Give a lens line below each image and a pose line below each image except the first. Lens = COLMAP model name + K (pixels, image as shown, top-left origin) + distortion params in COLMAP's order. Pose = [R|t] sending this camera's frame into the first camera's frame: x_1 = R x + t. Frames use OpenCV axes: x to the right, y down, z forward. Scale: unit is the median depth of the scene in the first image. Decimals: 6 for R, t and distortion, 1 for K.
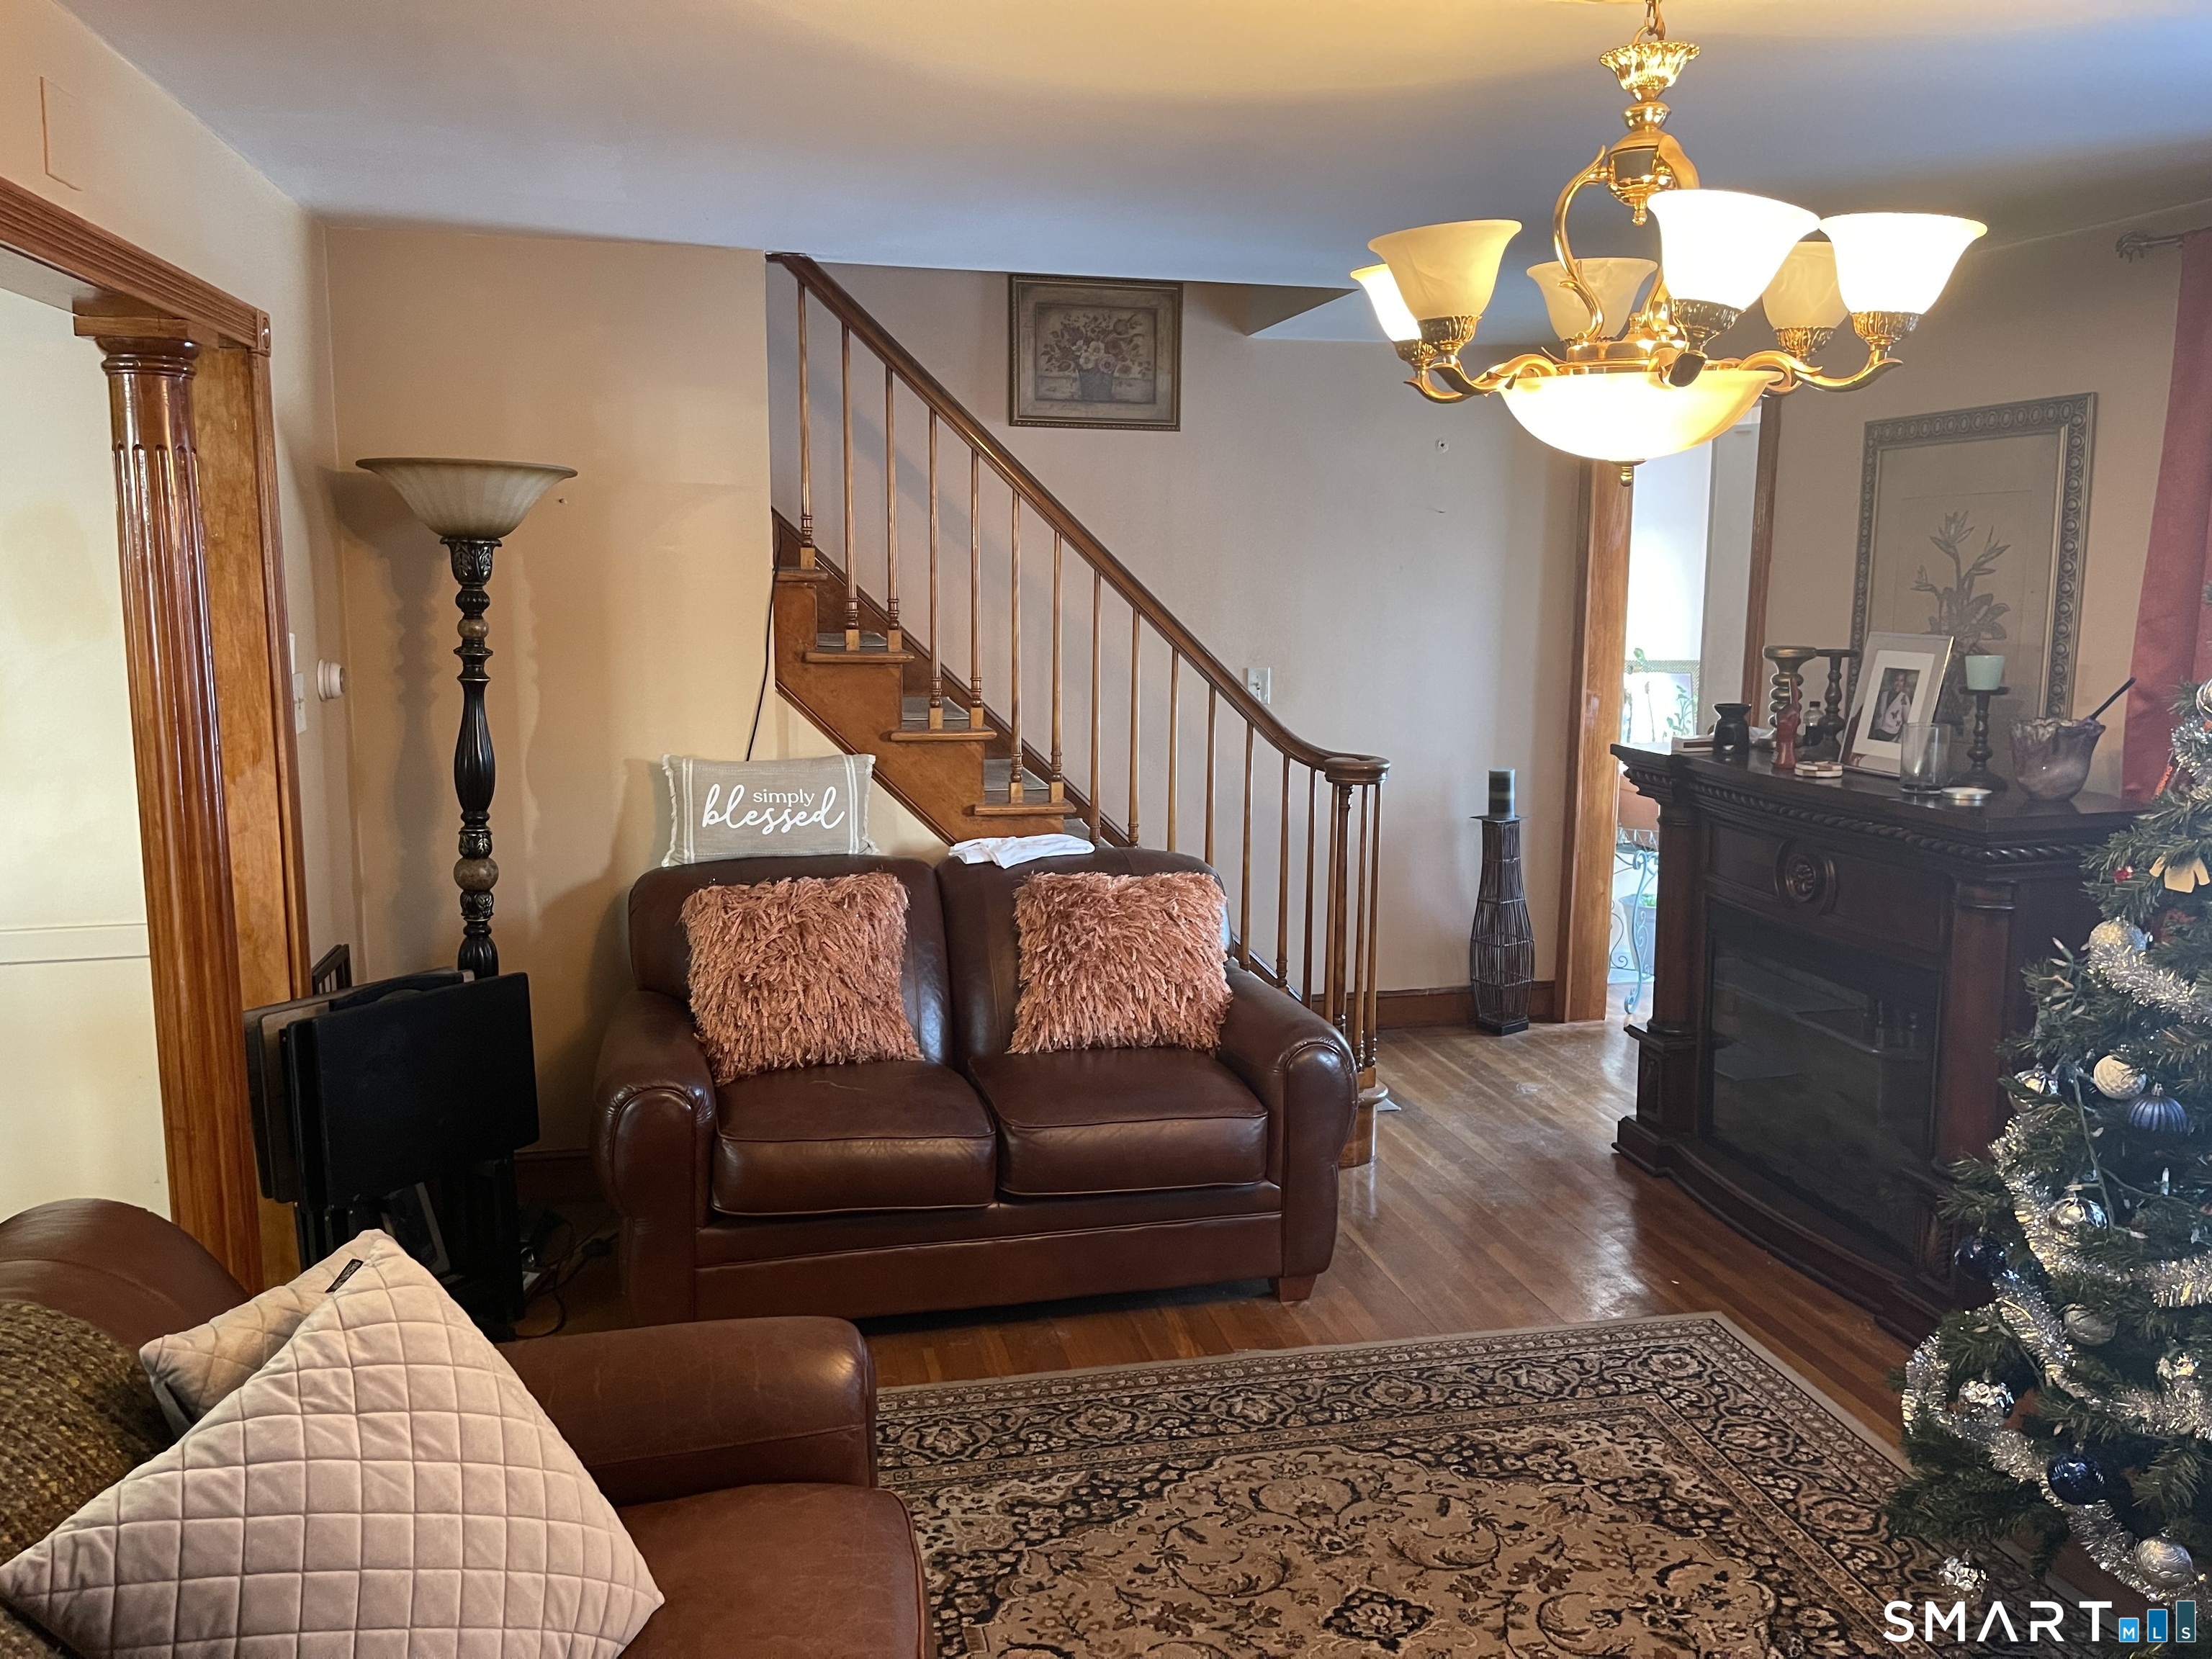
lens RADIAL K [[1654.7, 0, 1095.6], [0, 1654.7, 831.7], [0, 0, 1]] dist [0.051508, -0.067954]
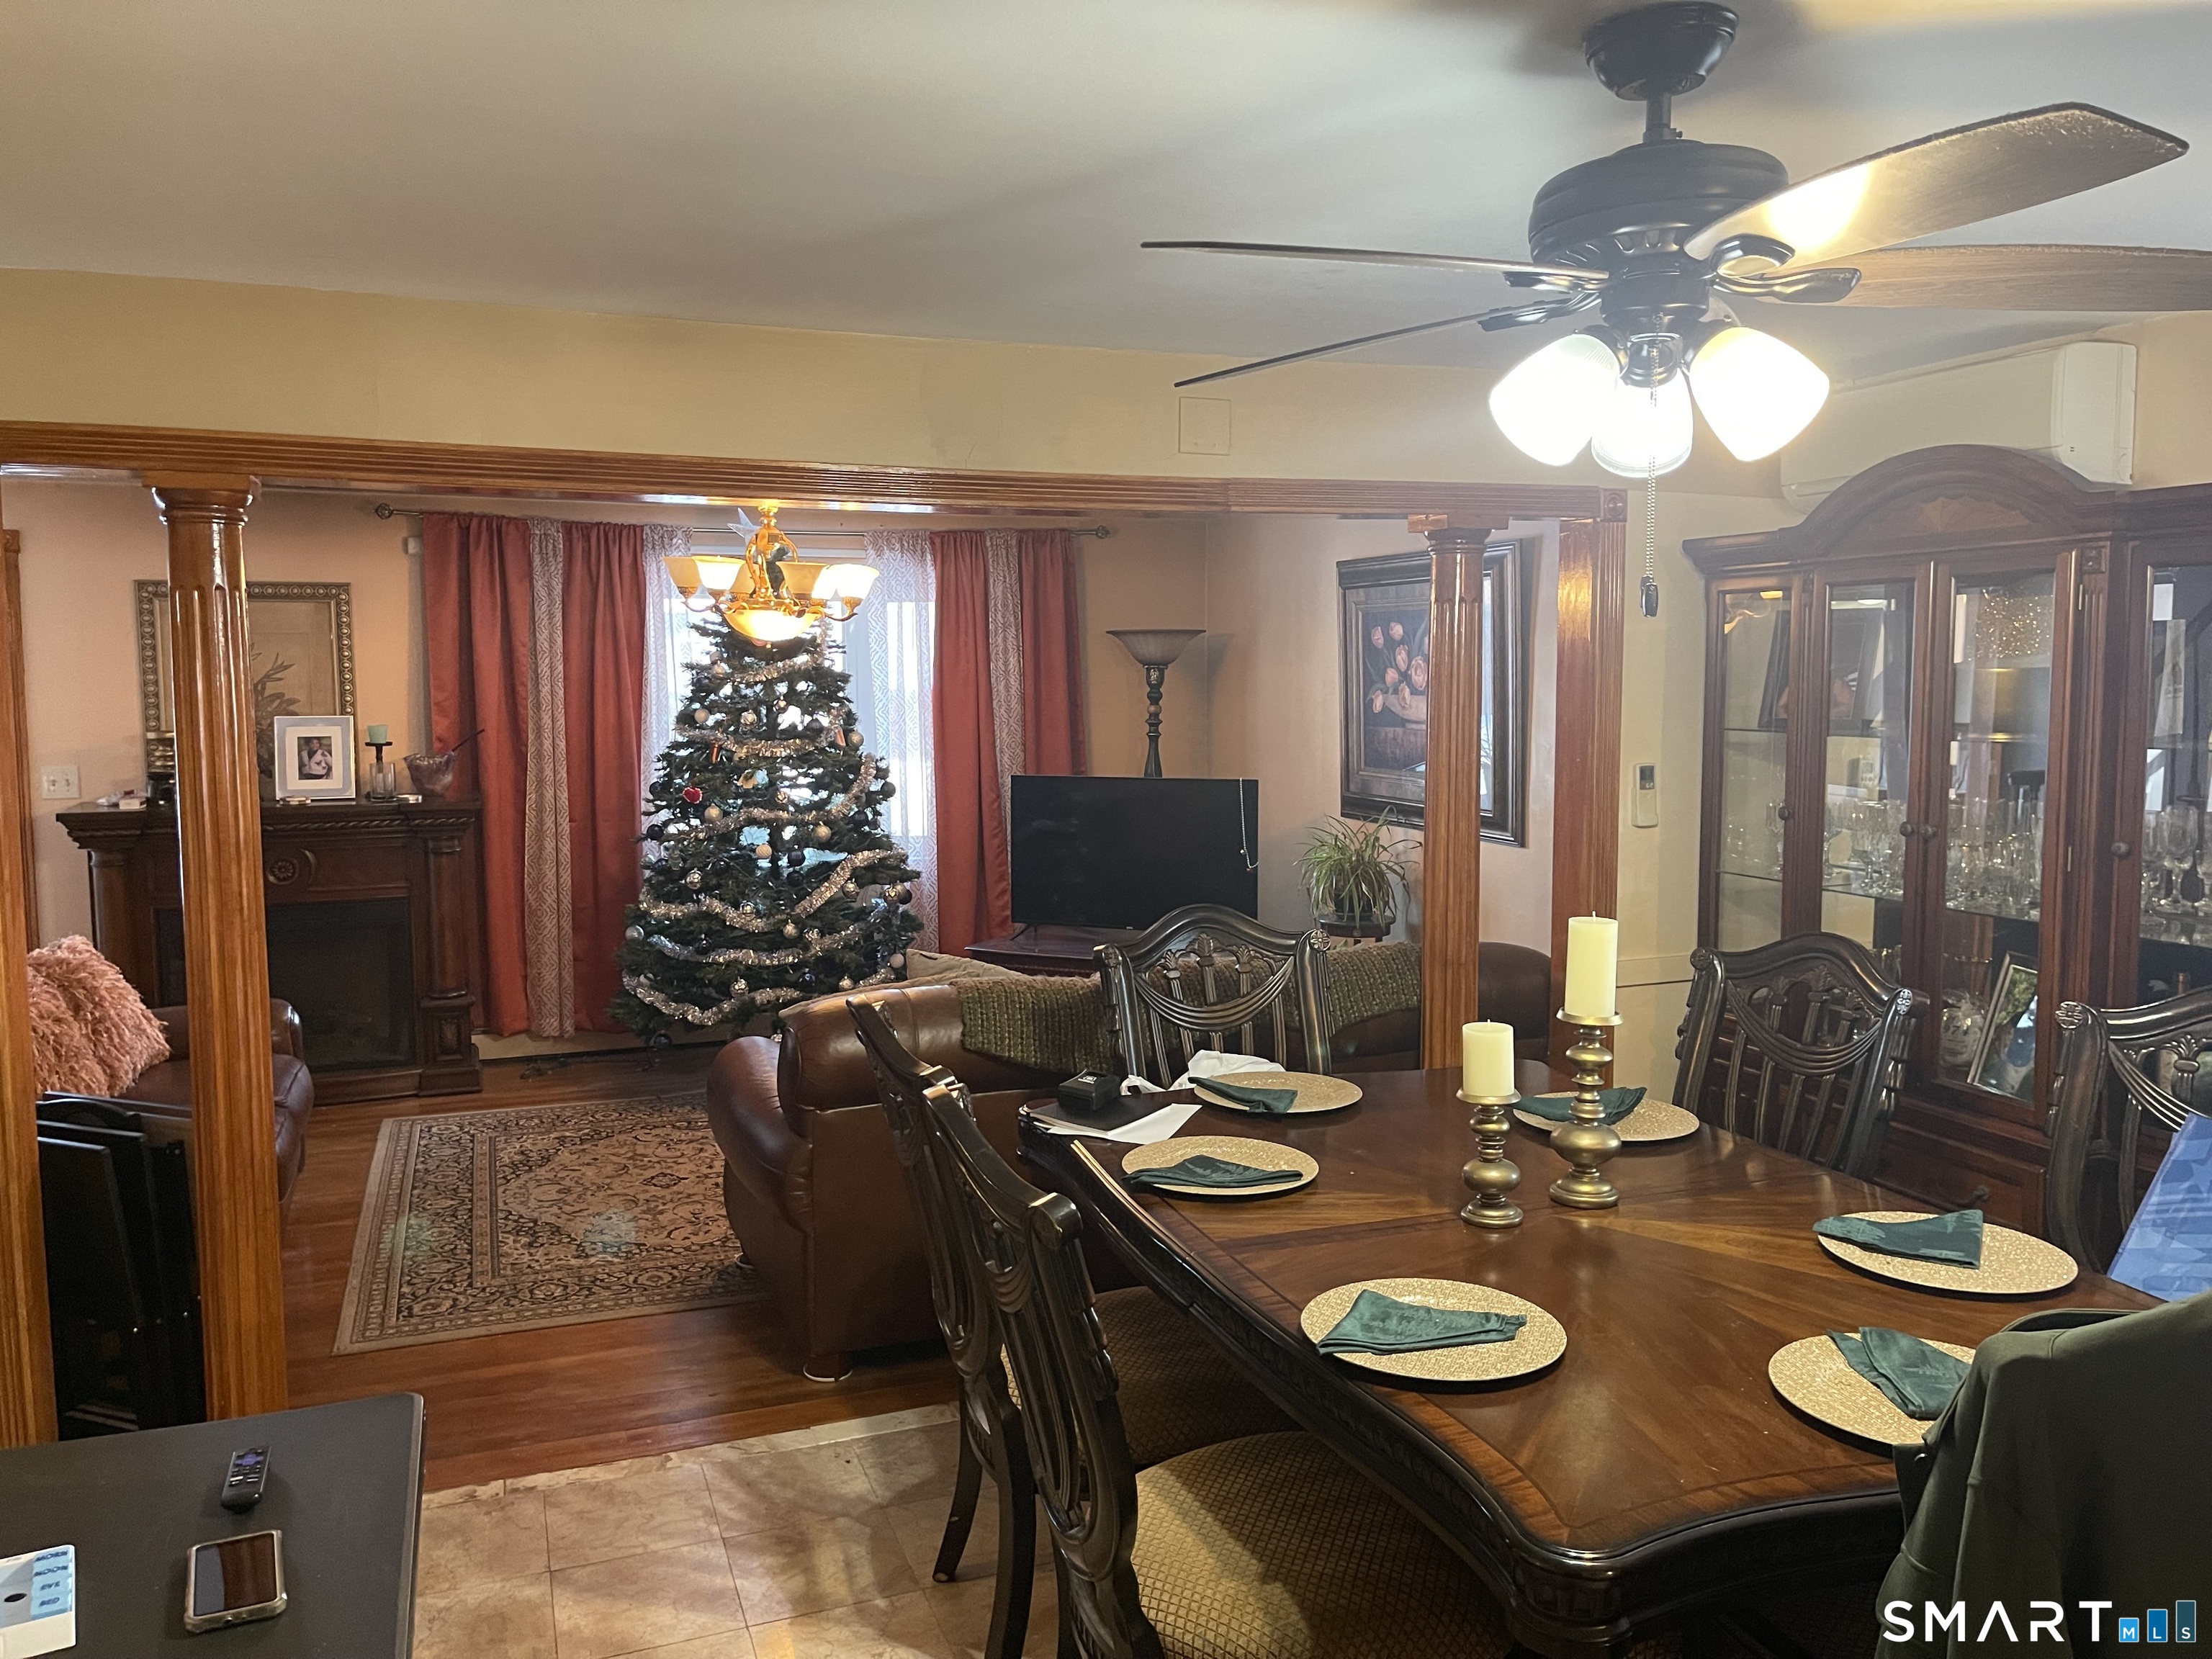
lens RADIAL K [[1688.5, 0, 1116.6], [0, 1688.5, 801.3], [0, 0, 1]] dist [0.059266, -0.072371]
pose [[-0.158155, -0.084093, 0.983827, -1.735410], [0.150250, 0.982715, 0.108151, -0.124877], [-0.975916, 0.164924, -0.142786, 0.586644]]
